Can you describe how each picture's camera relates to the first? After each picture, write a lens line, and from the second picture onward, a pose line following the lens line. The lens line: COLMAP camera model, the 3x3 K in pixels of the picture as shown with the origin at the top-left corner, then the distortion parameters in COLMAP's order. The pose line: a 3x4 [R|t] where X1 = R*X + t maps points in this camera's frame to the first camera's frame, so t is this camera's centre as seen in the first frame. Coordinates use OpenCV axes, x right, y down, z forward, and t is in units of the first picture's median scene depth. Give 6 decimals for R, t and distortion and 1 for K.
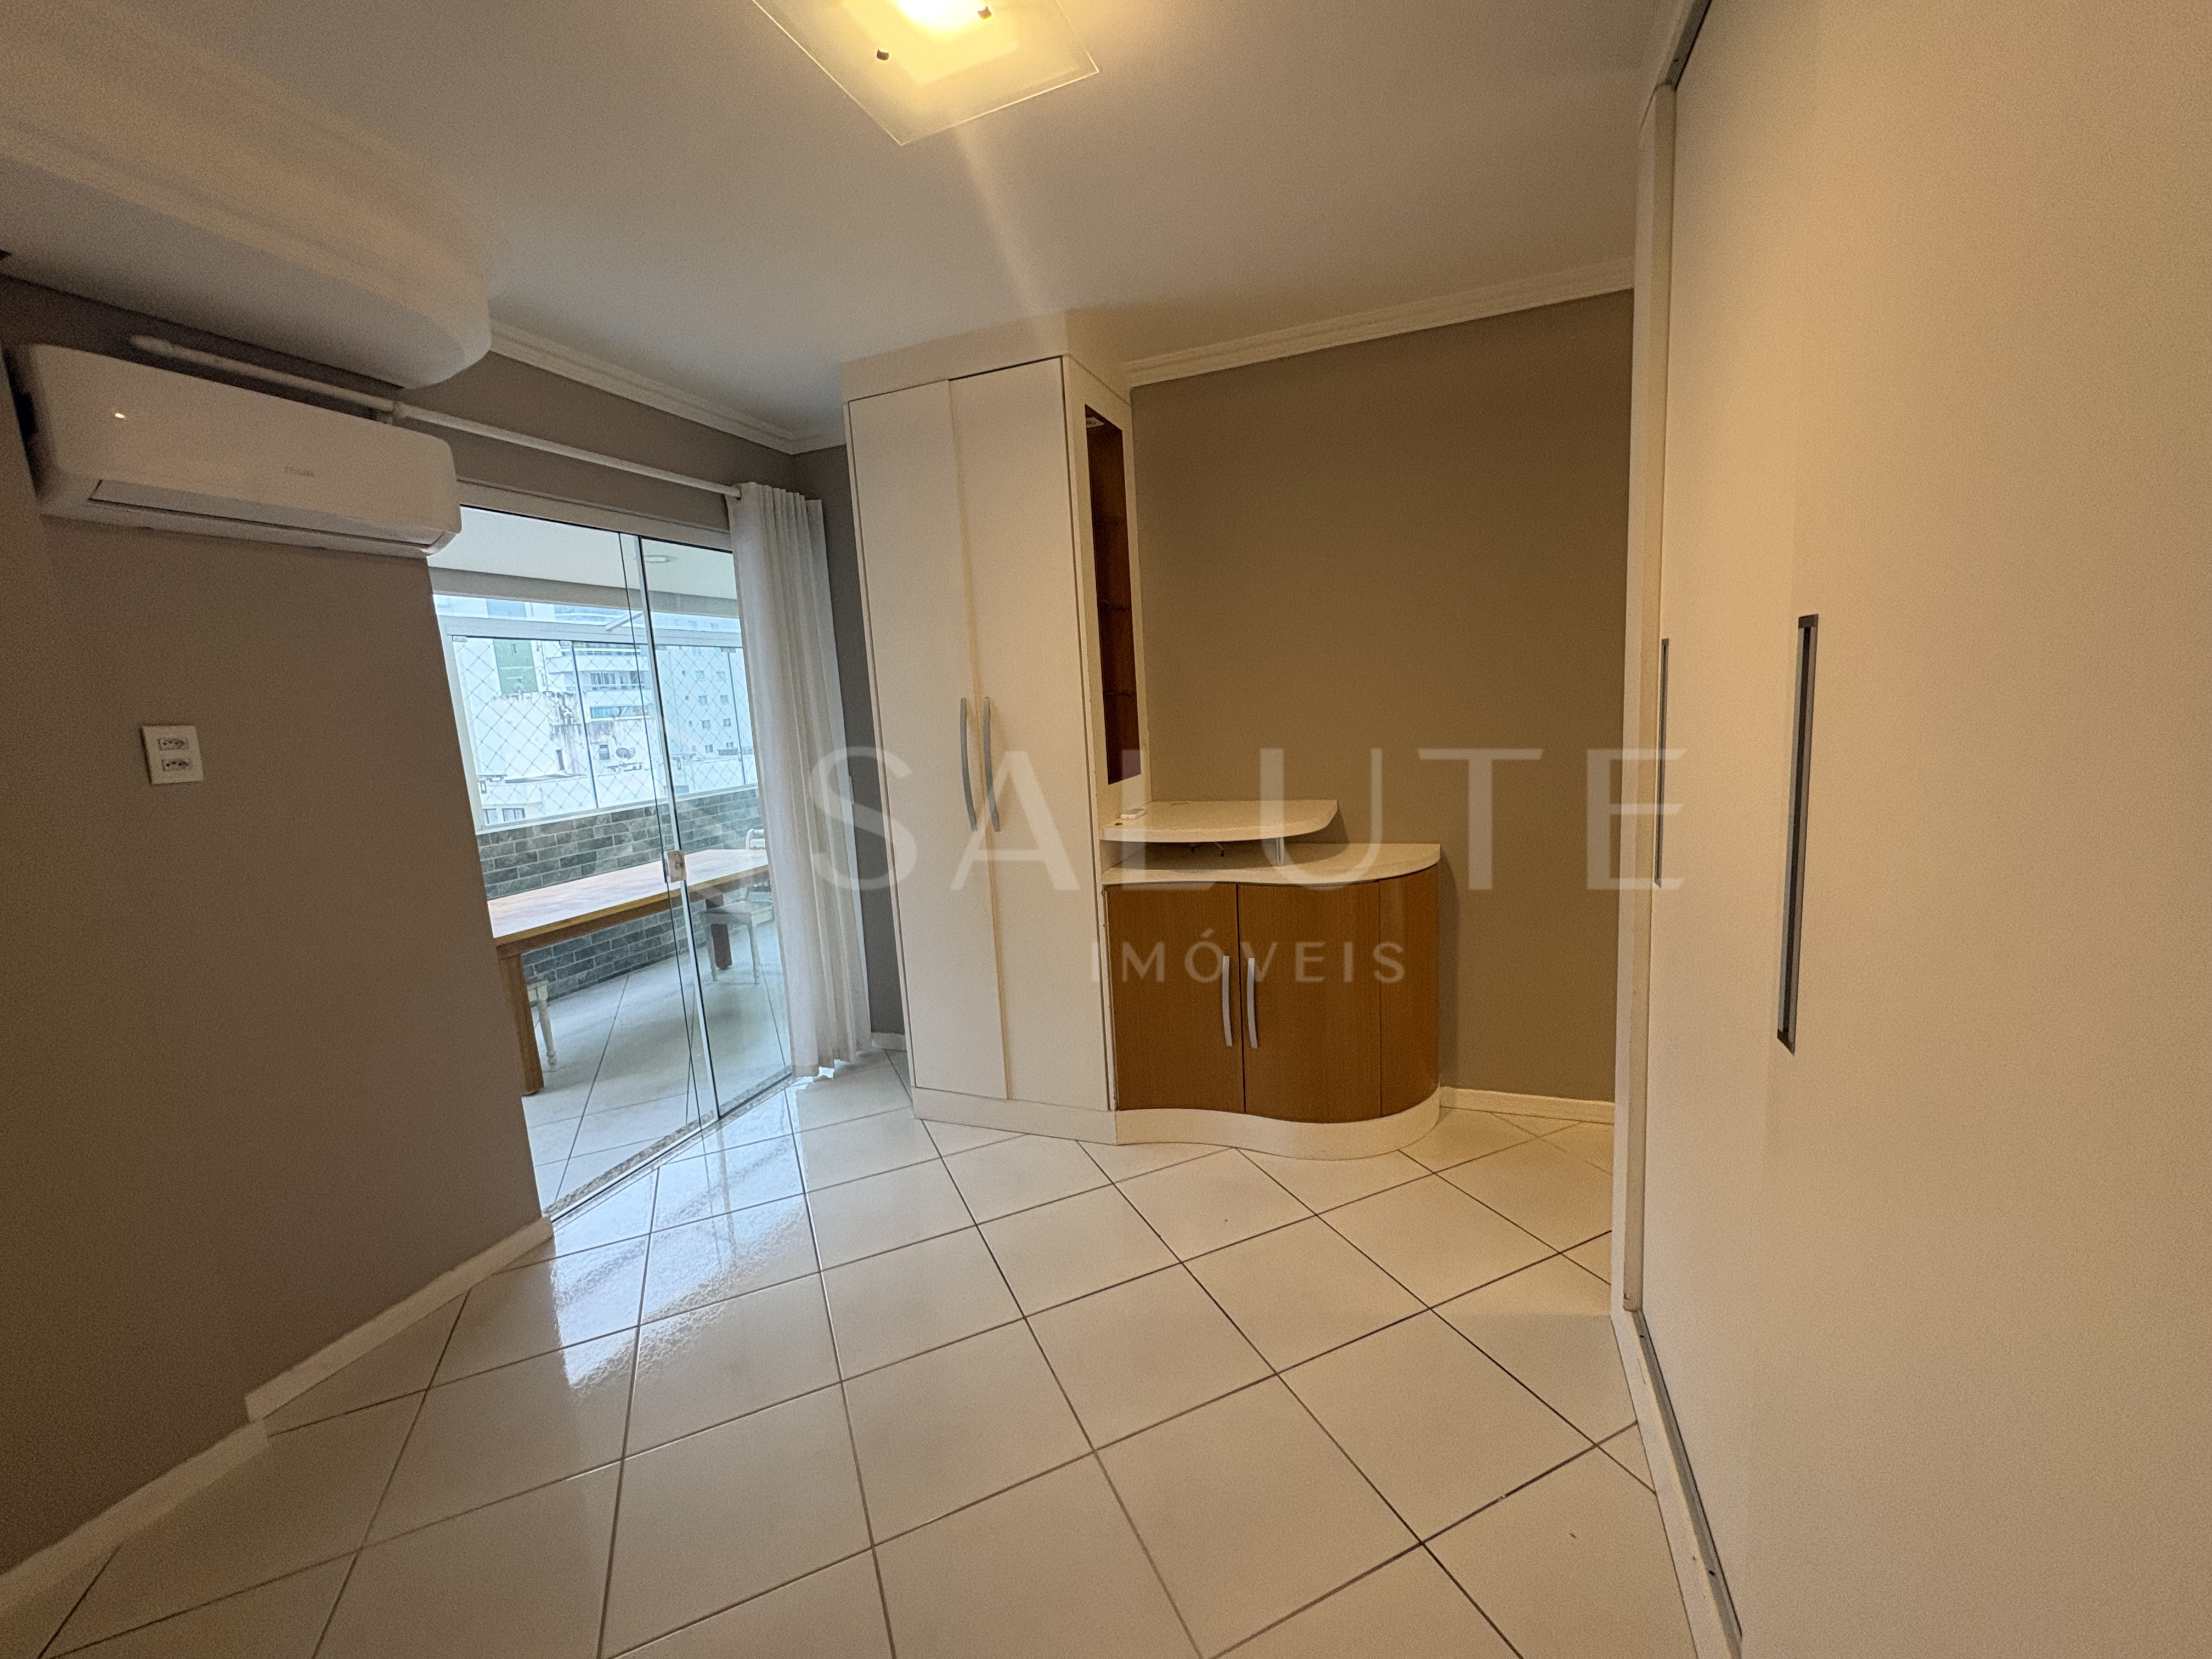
lens RADIAL K [[881.6, 0, 1106.0], [0, 881.6, 829.5], [0, 0, 1]] dist [0.000210, -0.000113]
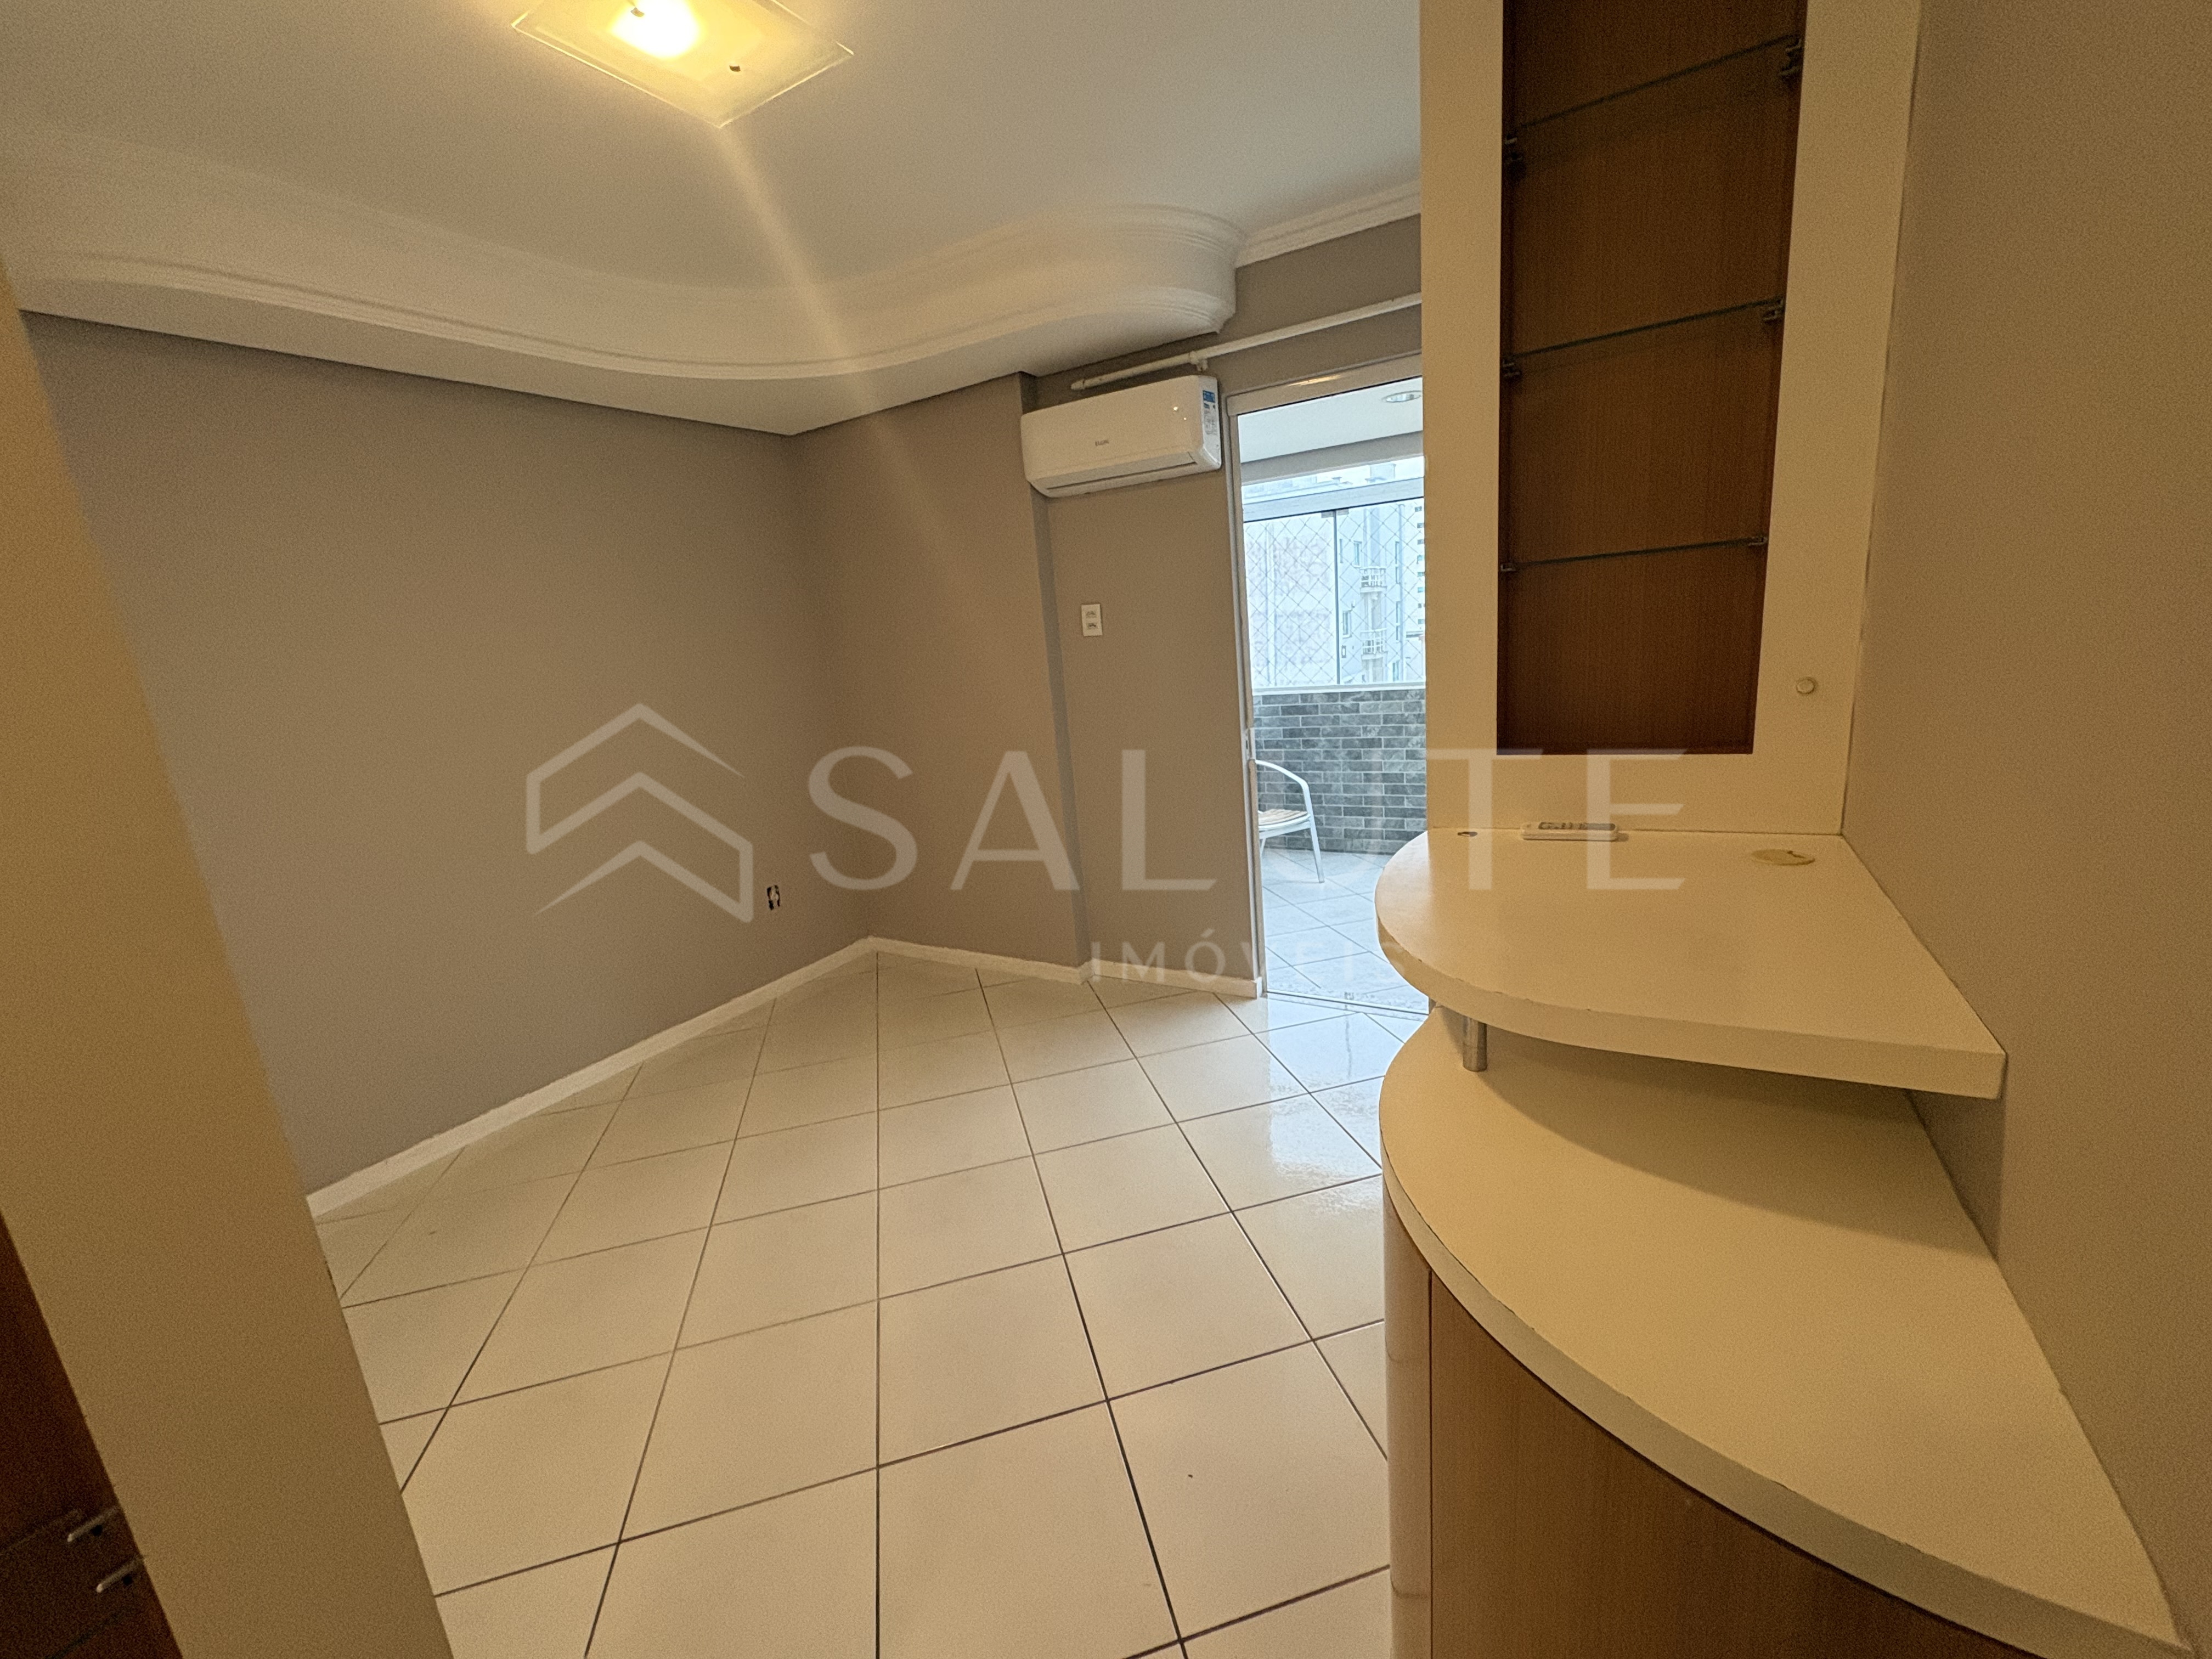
lens RADIAL K [[881.6, 0, 1106.0], [0, 881.6, 829.5], [0, 0, 1]] dist [0.000210, -0.000113]
pose [[-0.168634, 0.279045, -0.945355, 0.786049], [-0.045275, 0.955886, 0.290229, -0.198115], [0.984638, 0.091743, -0.148561, 1.310937]]
